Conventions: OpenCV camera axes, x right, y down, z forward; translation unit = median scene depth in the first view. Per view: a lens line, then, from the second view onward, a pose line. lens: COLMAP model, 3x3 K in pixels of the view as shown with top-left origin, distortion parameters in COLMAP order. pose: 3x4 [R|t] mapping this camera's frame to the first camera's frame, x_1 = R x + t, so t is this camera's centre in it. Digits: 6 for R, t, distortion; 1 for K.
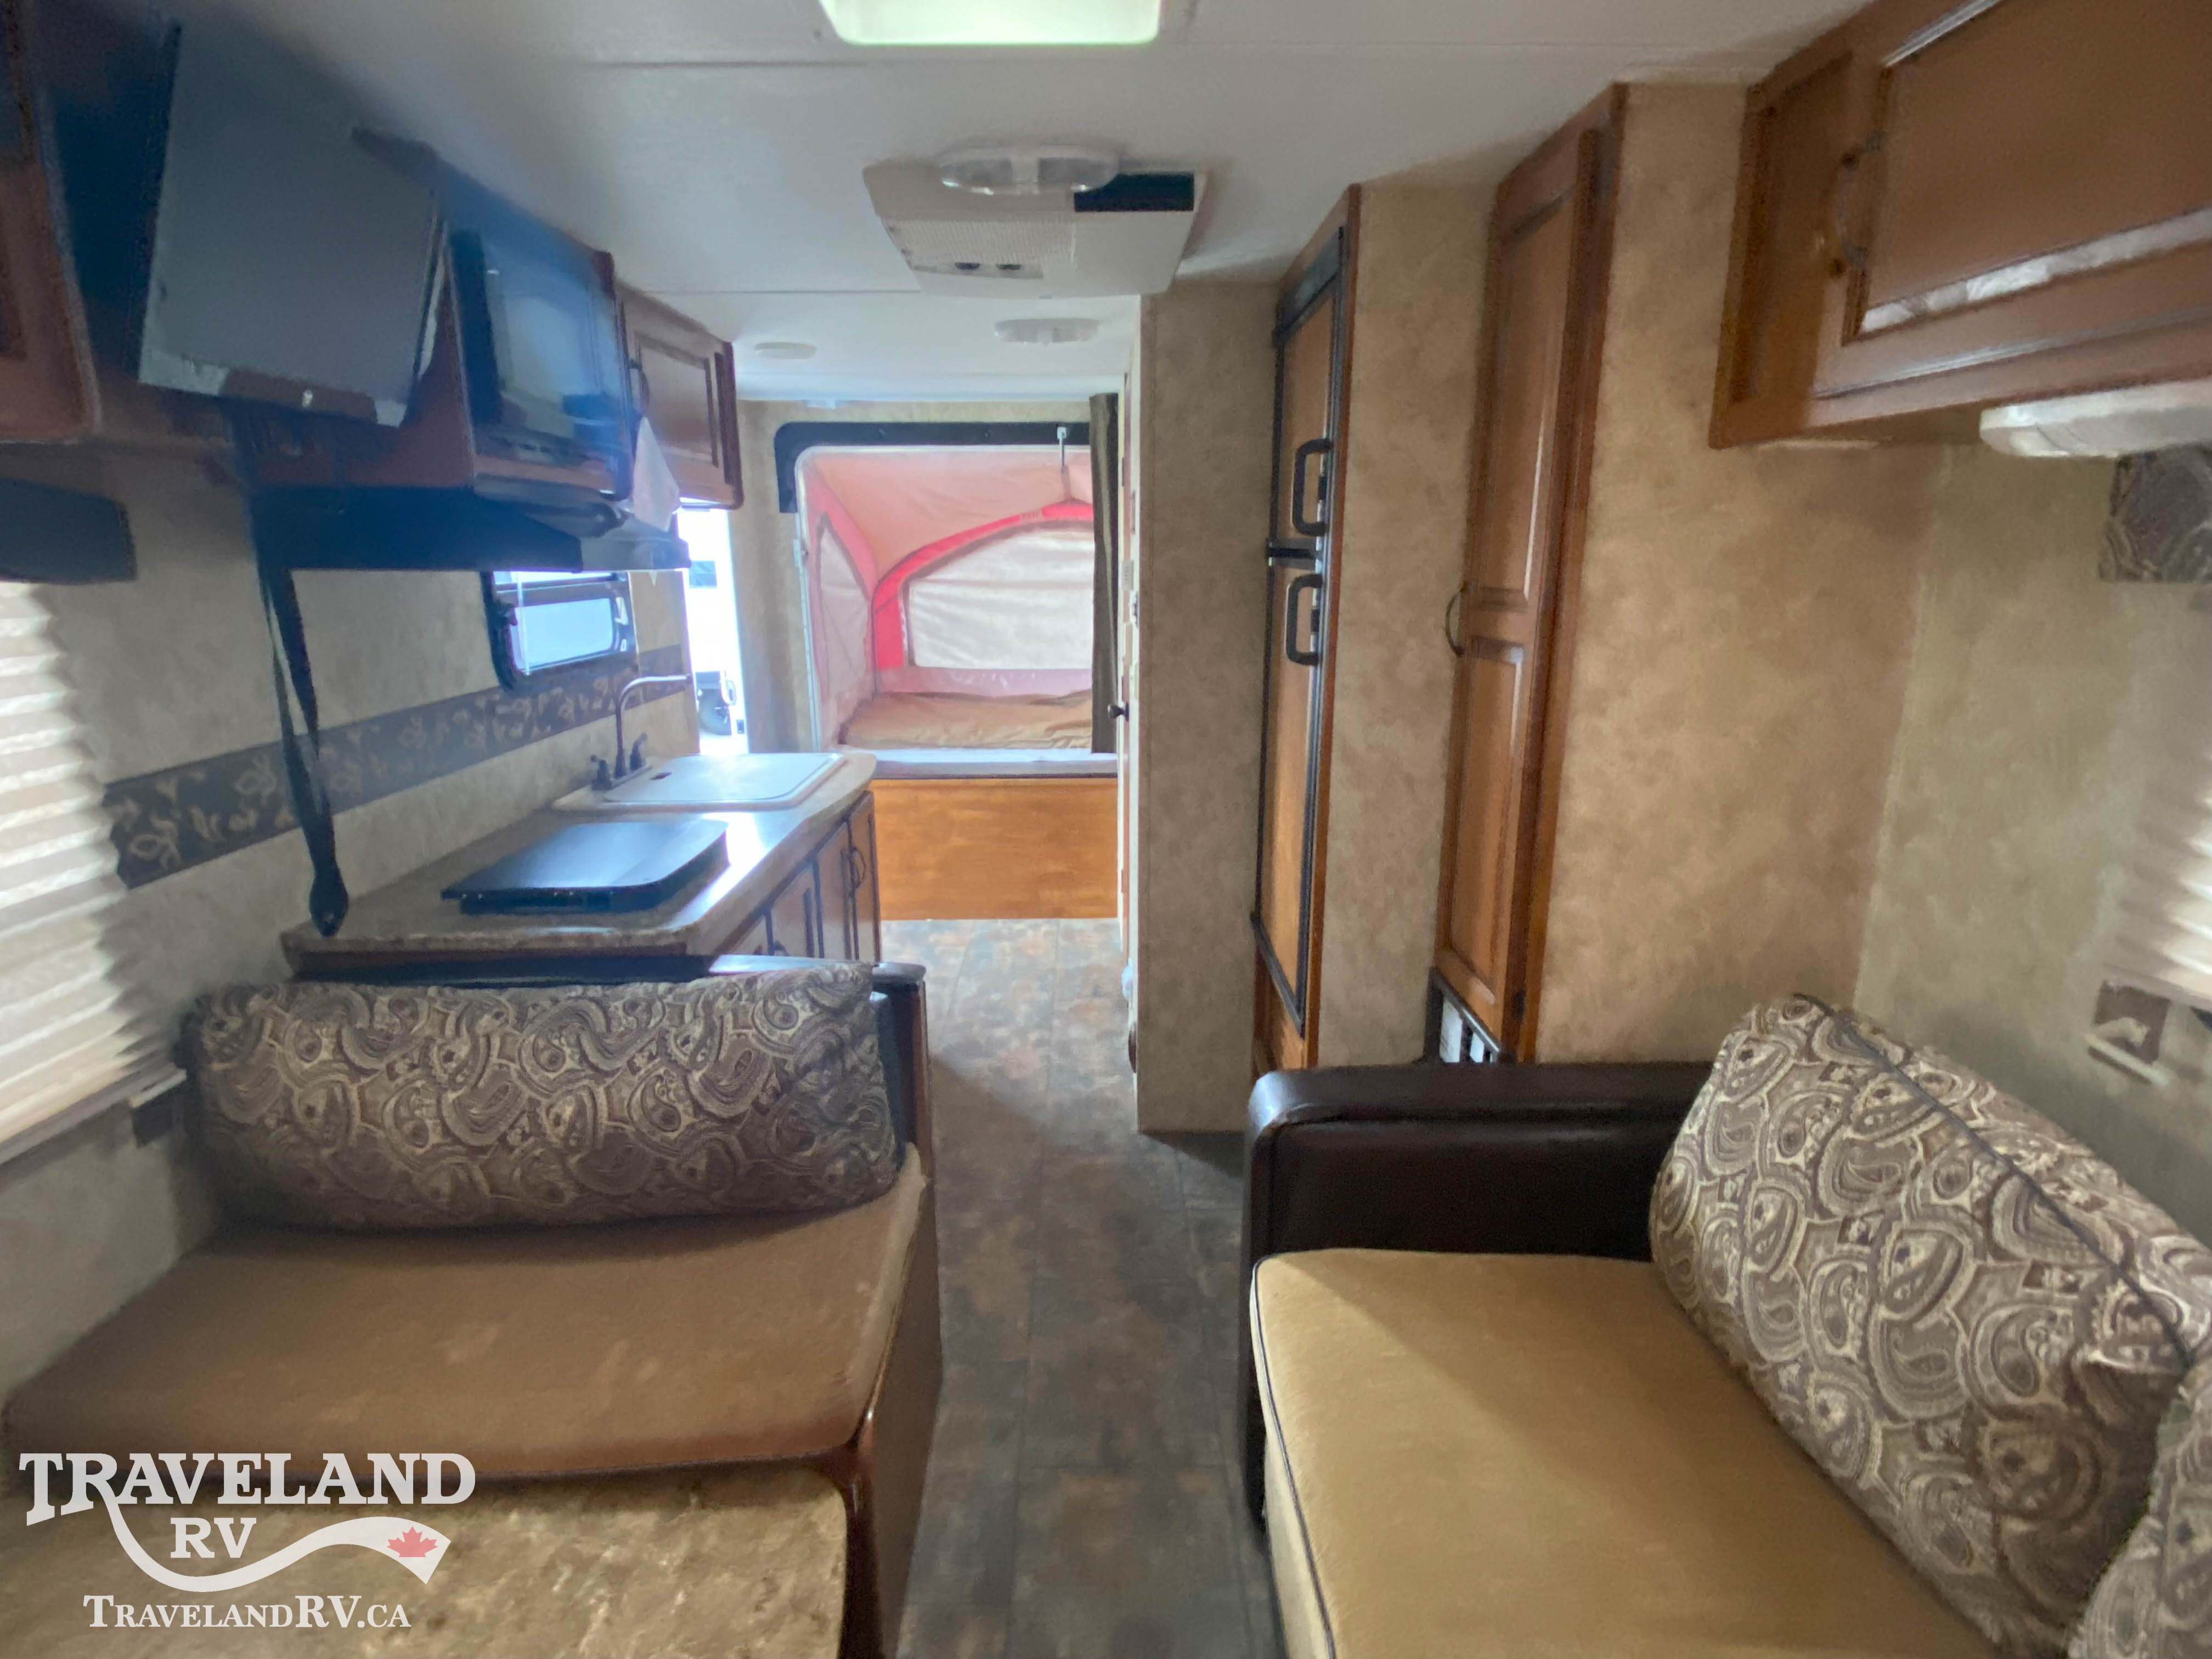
lens RADIAL K [[1193.9, 0, 1099.5], [0, 1193.9, 824.1], [0, 0, 1]] dist [-0.004118, -0.000360]
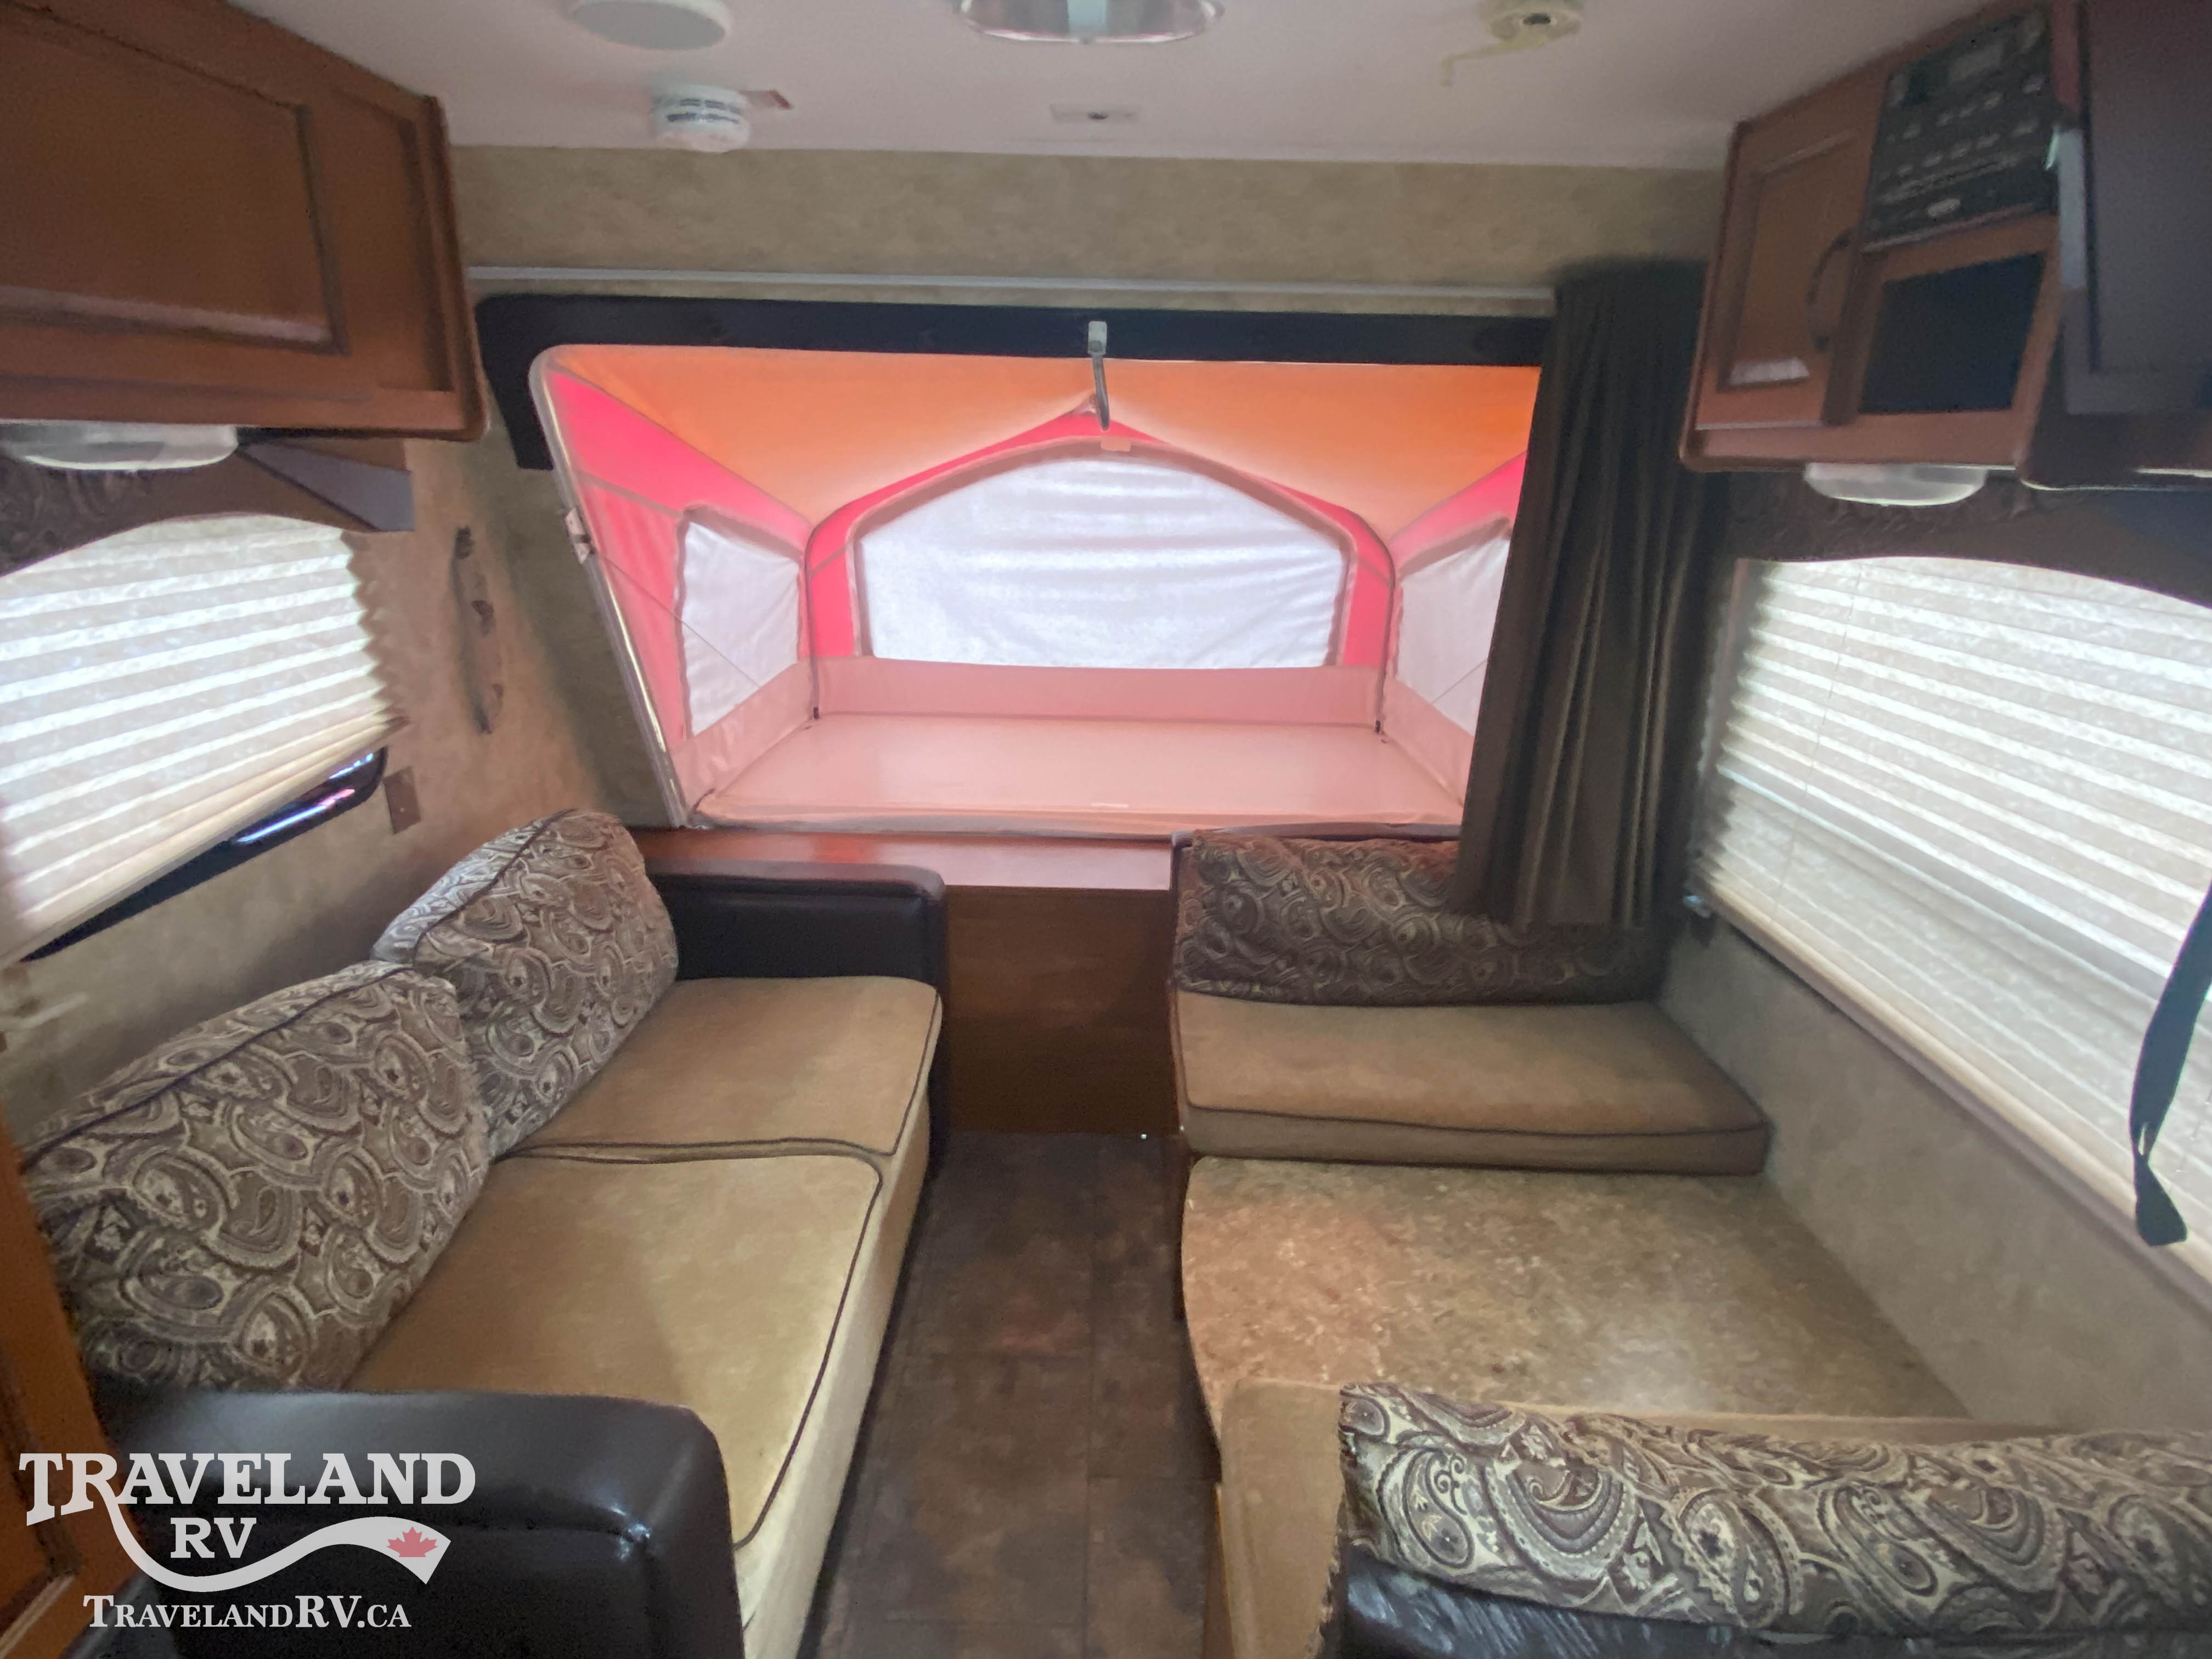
lens RADIAL K [[1113.8, 0, 1109.1], [0, 1113.8, 841.5], [0, 0, 1]] dist [0.024670, -0.040154]
pose [[-0.999536, -0.025819, 0.016137, -0.088715], [-0.013137, 0.843845, 0.536426, -0.348964], [-0.027467, 0.535965, -0.843793, 1.229381]]
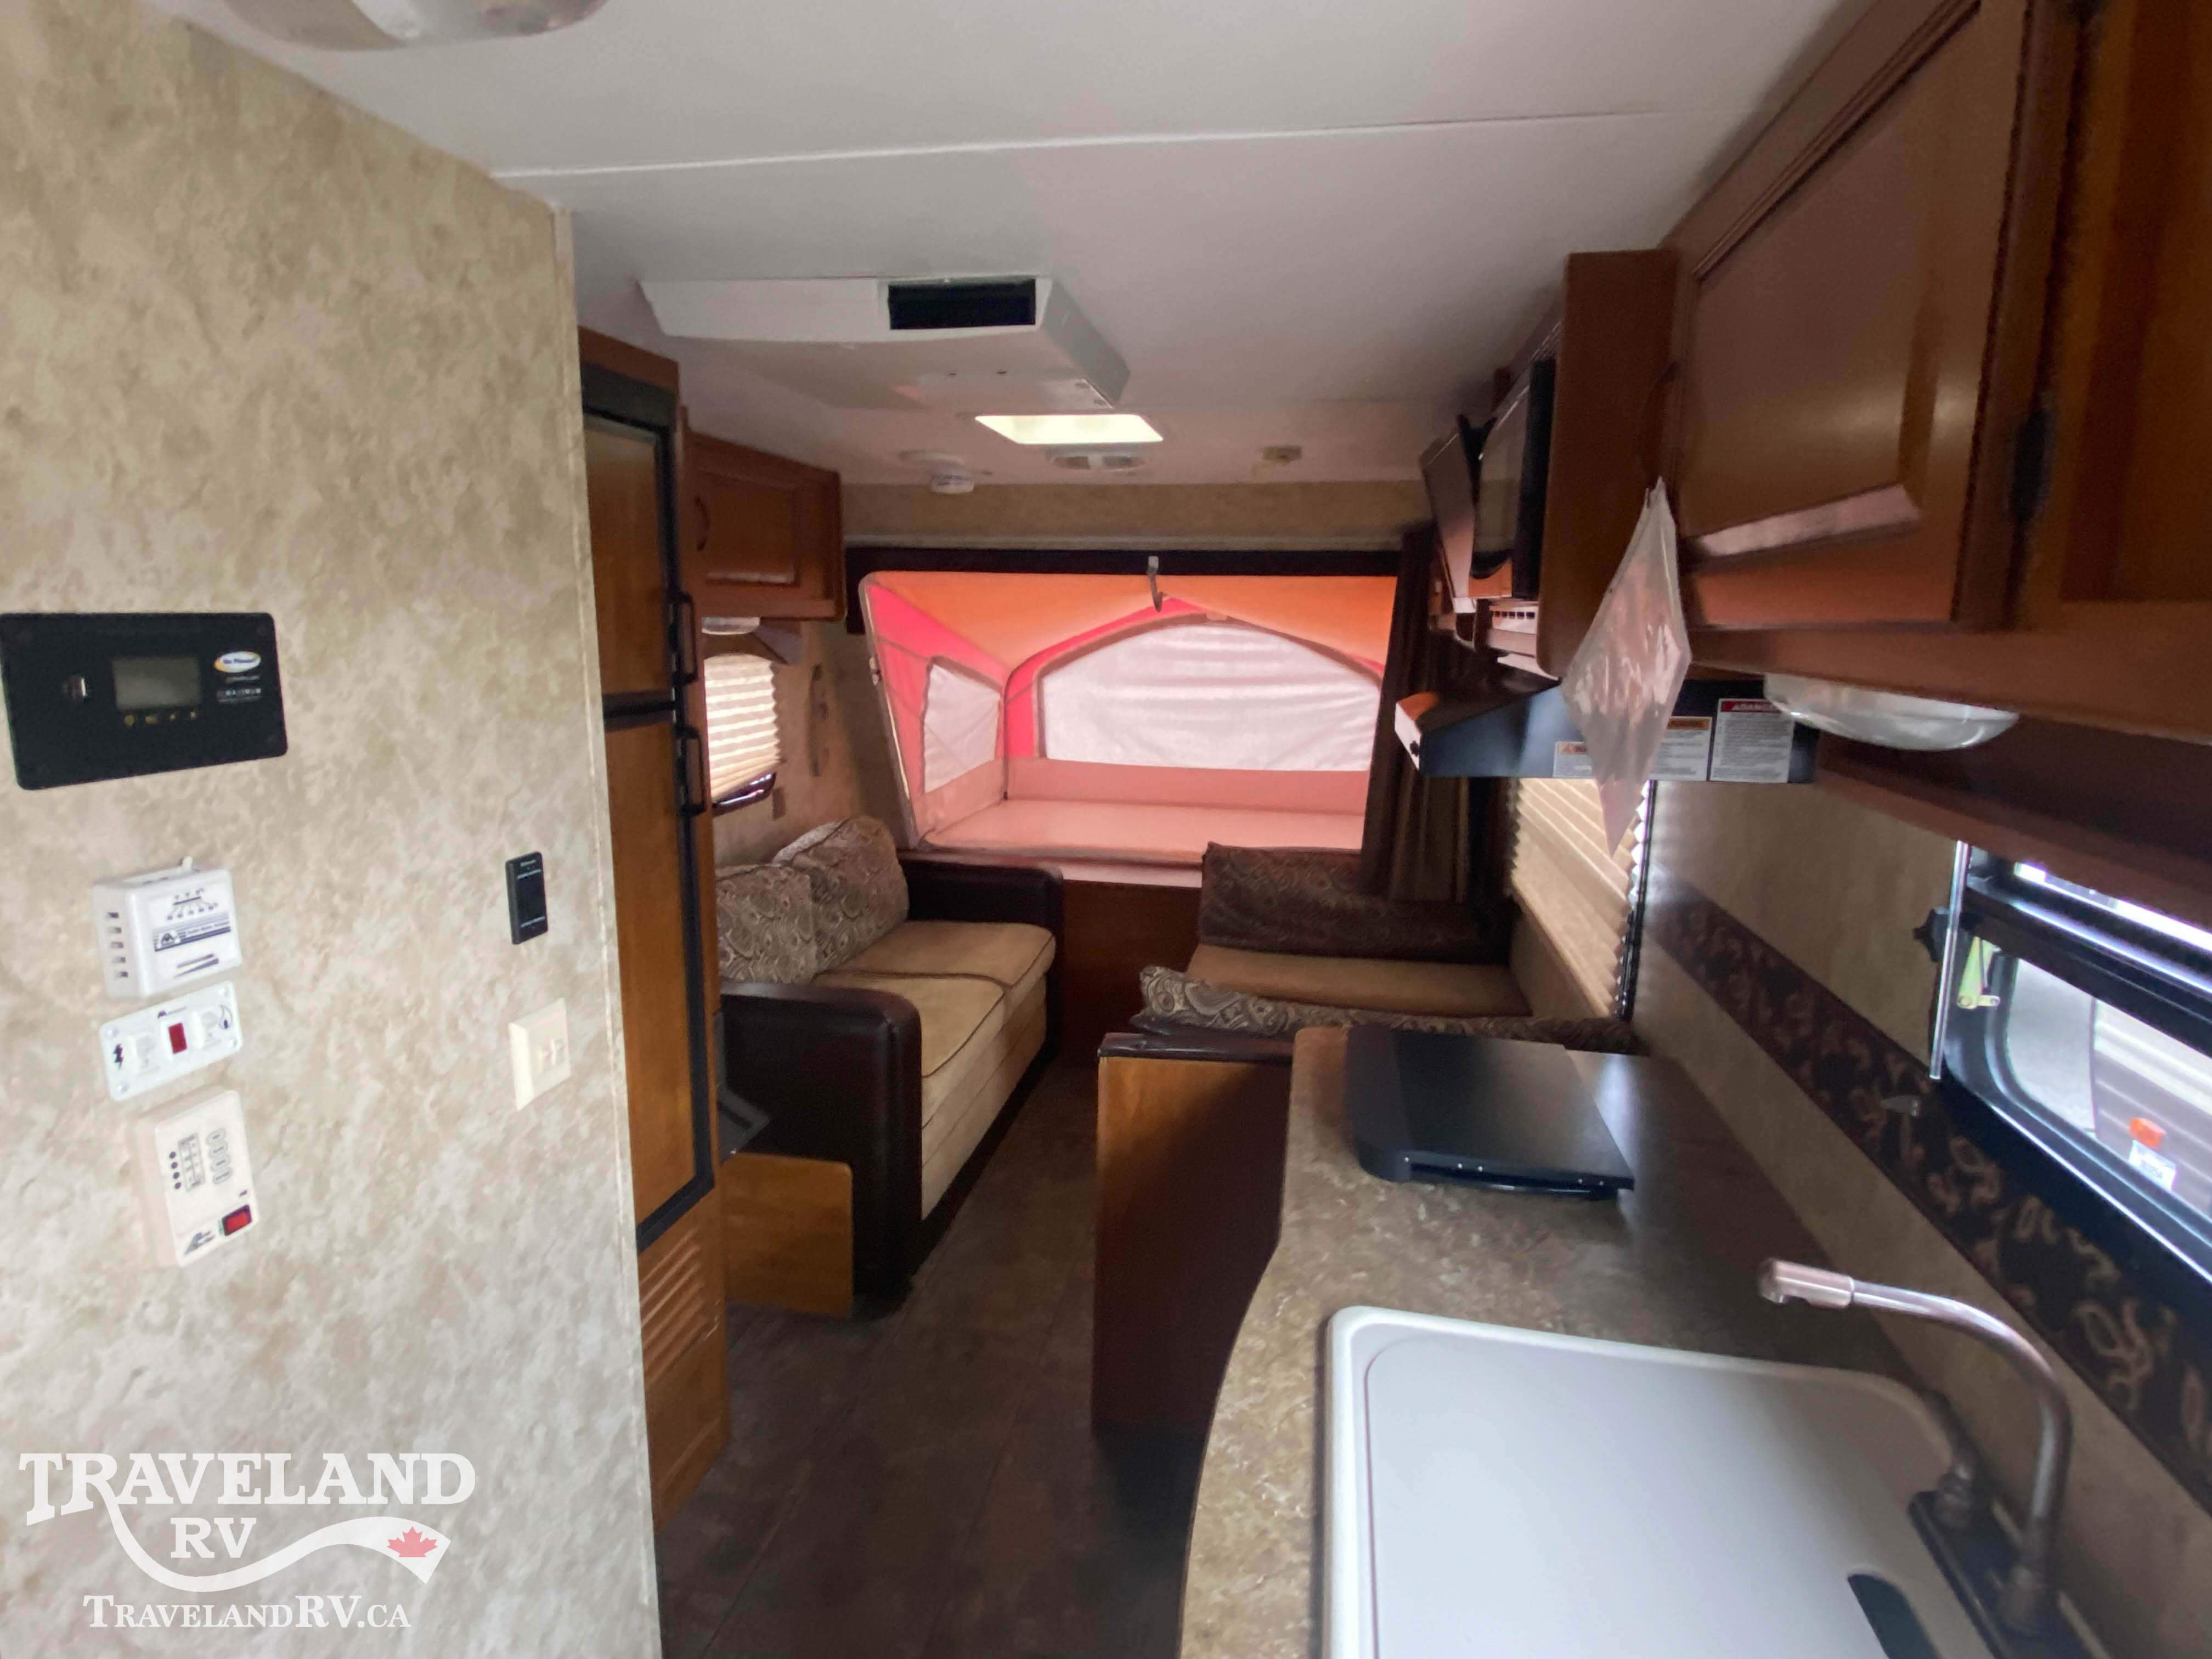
lens RADIAL K [[1113.8, 0, 1109.1], [0, 1113.8, 841.5], [0, 0, 1]] dist [0.024670, -0.040154]
pose [[-0.977723, -0.055173, 0.202519, -0.411085], [0.035274, 0.907925, 0.417647, -0.572768], [-0.206914, 0.415486, -0.885752, 2.066638]]
